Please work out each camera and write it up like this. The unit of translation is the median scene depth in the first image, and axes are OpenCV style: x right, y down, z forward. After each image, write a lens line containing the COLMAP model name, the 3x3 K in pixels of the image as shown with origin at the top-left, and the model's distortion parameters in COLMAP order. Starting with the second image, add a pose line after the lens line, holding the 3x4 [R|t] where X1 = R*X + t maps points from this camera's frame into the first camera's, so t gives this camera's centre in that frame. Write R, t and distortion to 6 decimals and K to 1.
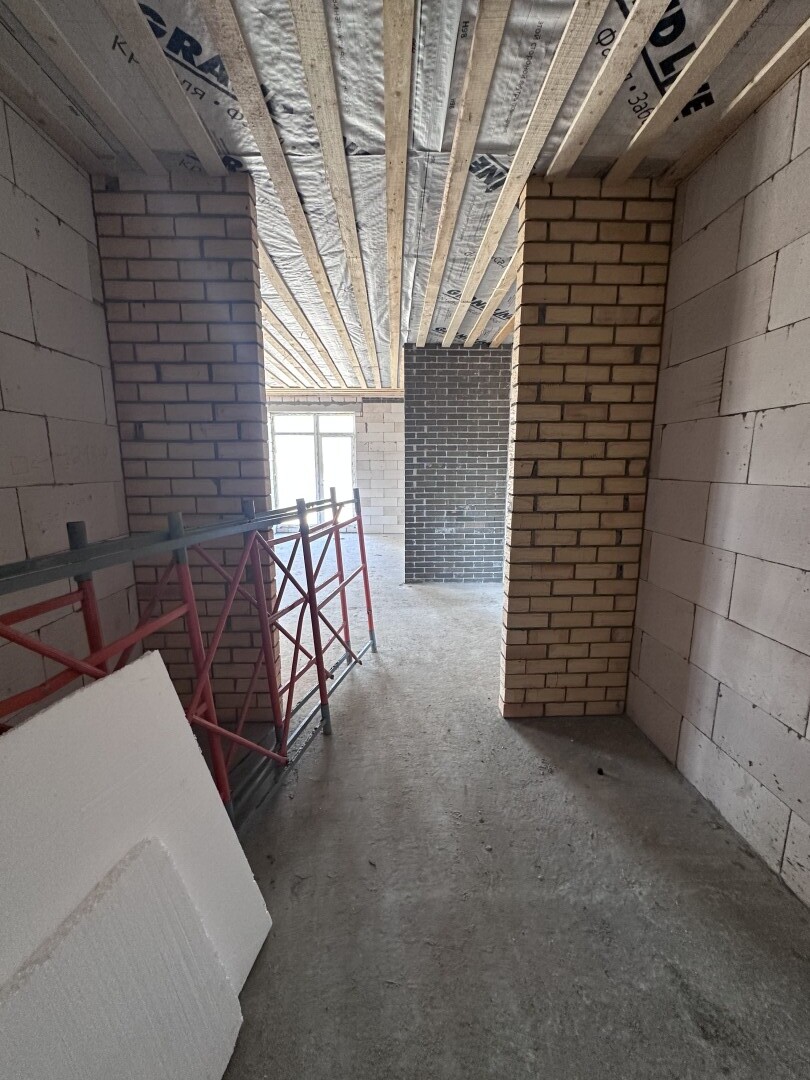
lens RADIAL K [[433.0, 0, 410.1], [0, 433.0, 536.2], [0, 0, 1]] dist [0.000333, -0.000125]
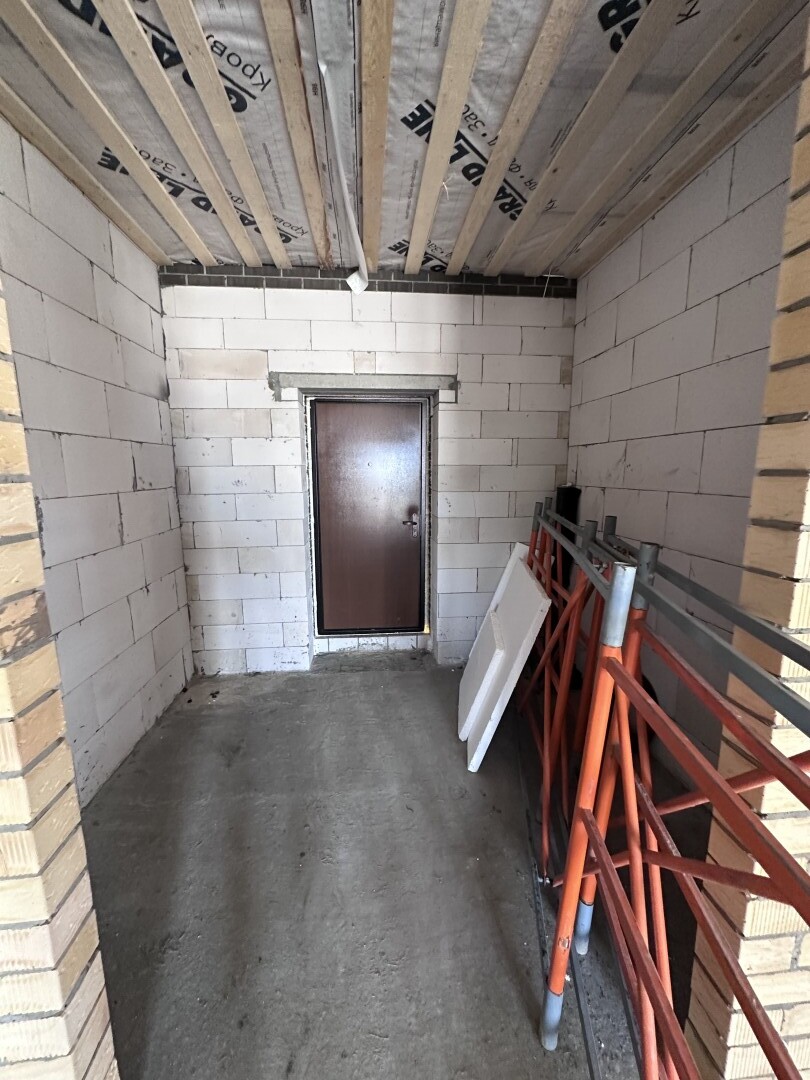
lens RADIAL K [[433.0, 0, 408.5], [0, 433.0, 543.6], [0, 0, 1]] dist [0.000333, -0.000125]
pose [[-0.998426, 0.017123, -0.053403, -0.022407], [-0.001668, 0.942758, 0.333472, -0.239377], [0.056056, 0.333036, -0.941246, 1.342899]]
